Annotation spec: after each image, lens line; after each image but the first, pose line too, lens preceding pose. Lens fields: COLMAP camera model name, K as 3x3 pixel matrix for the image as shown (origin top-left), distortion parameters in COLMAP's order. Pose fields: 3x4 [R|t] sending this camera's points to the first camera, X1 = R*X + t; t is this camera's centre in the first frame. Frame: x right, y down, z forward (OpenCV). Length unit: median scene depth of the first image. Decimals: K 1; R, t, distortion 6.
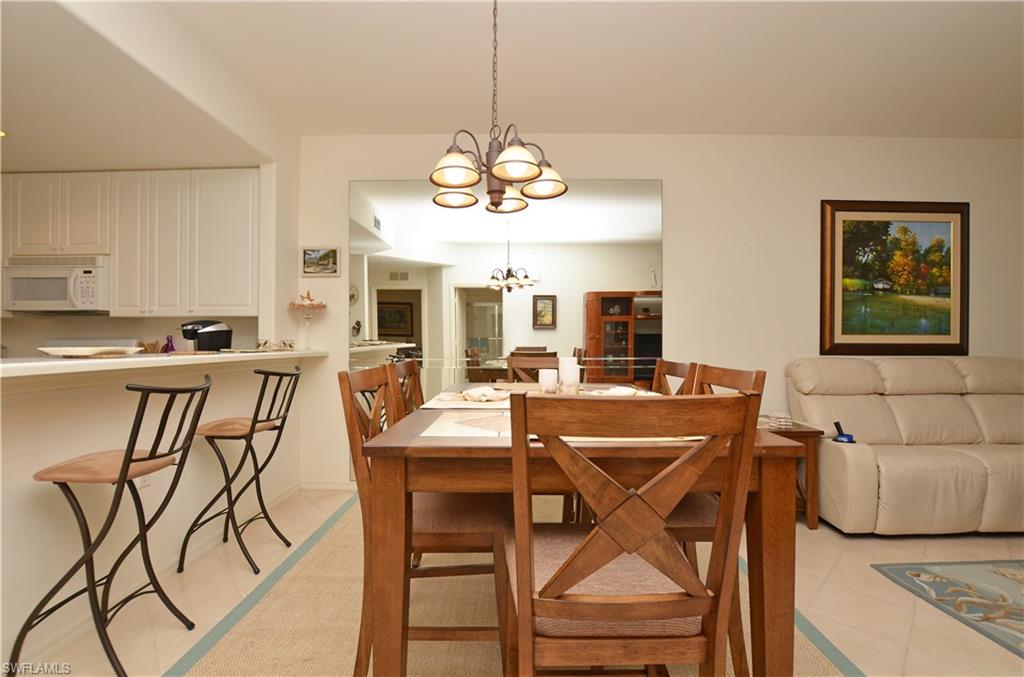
lens RADIAL K [[449.4, 0, 513.2], [0, 449.4, 340.3], [0, 0, 1]] dist [-0.046184, 0.009635]
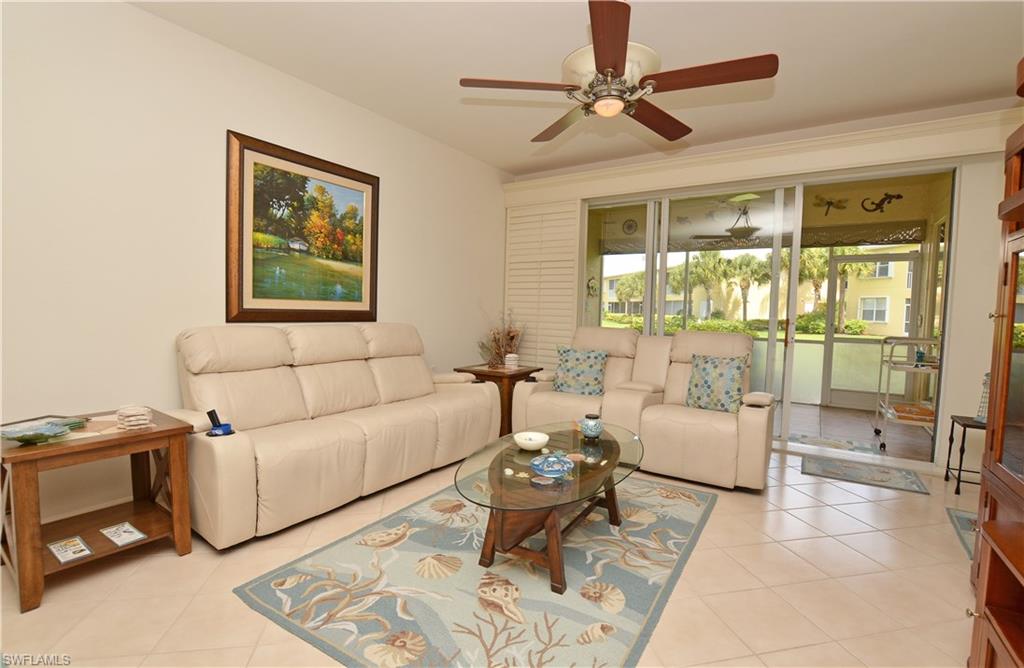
lens RADIAL K [[461.7, 0, 512.0], [0, 461.7, 334.0], [0, 0, 1]] dist [-0.032128, -0.000125]
pose [[0.543217, -0.033180, 0.838936, 0.277978], [-0.021932, 0.998317, 0.053685, -0.002881], [-0.839306, -0.047562, 0.541575, 0.096654]]
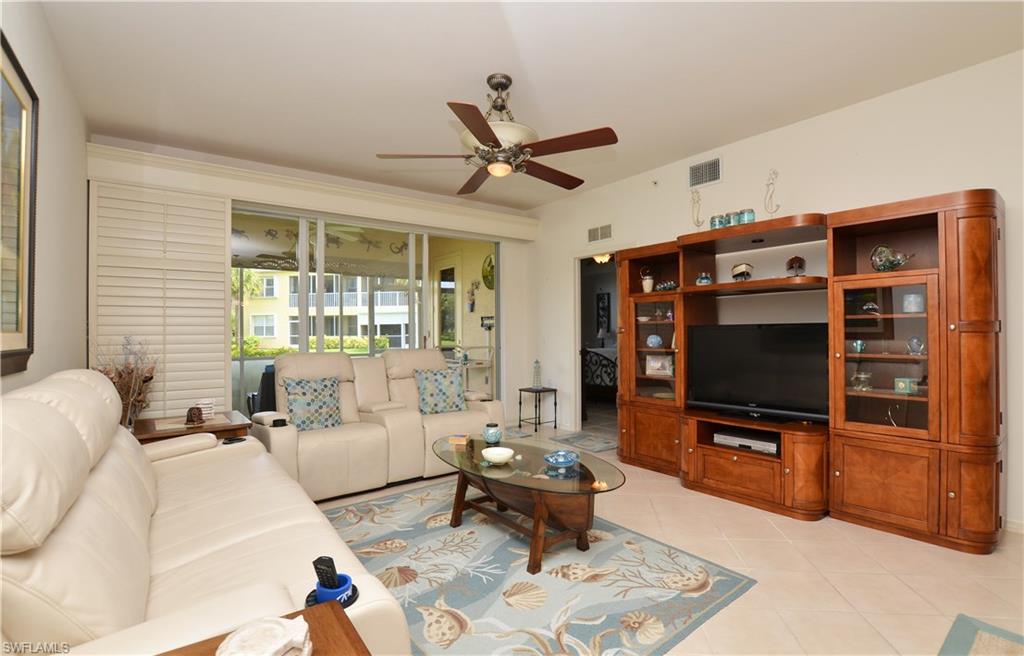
lens RADIAL K [[465.7, 0, 516.3], [0, 465.7, 330.8], [0, 0, 1]] dist [-0.046873, 0.000027]
pose [[-0.616326, 0.004745, 0.787477, 0.255273], [0.006820, 0.999977, -0.000688, -0.008834], [-0.787462, 0.004947, -0.616344, 0.864876]]
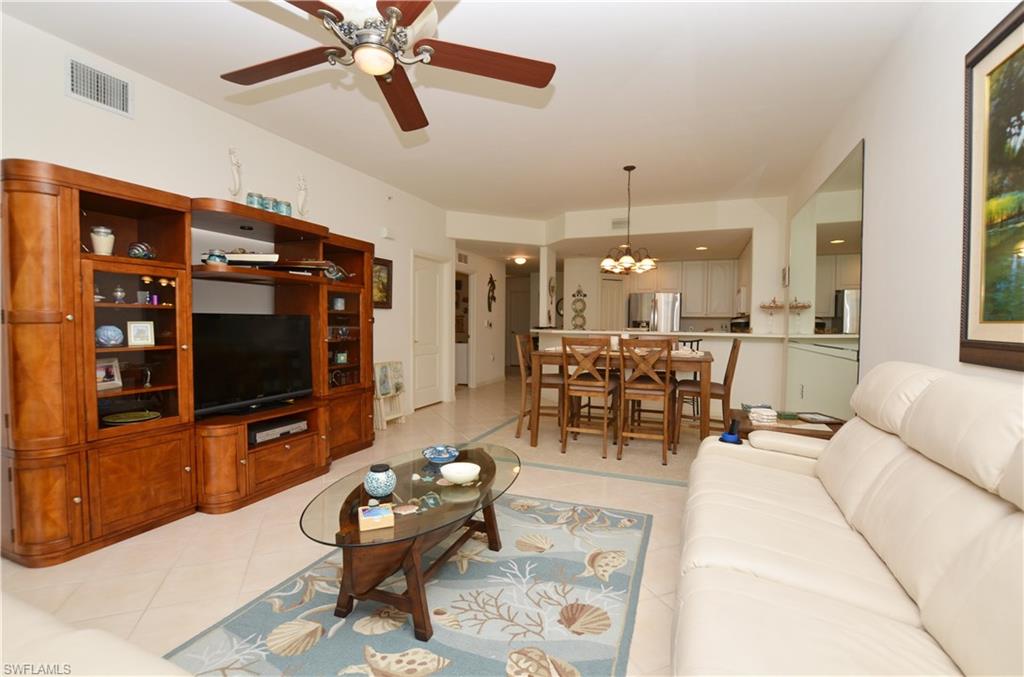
lens RADIAL K [[449.4, 0, 513.2], [0, 449.4, 340.3], [0, 0, 1]] dist [-0.046184, 0.009635]
pose [[-0.369254, 0.030290, -0.928835, 1.367543], [-0.010835, 0.999260, 0.036894, -0.005293], [0.929265, 0.023687, -0.368653, 0.706828]]
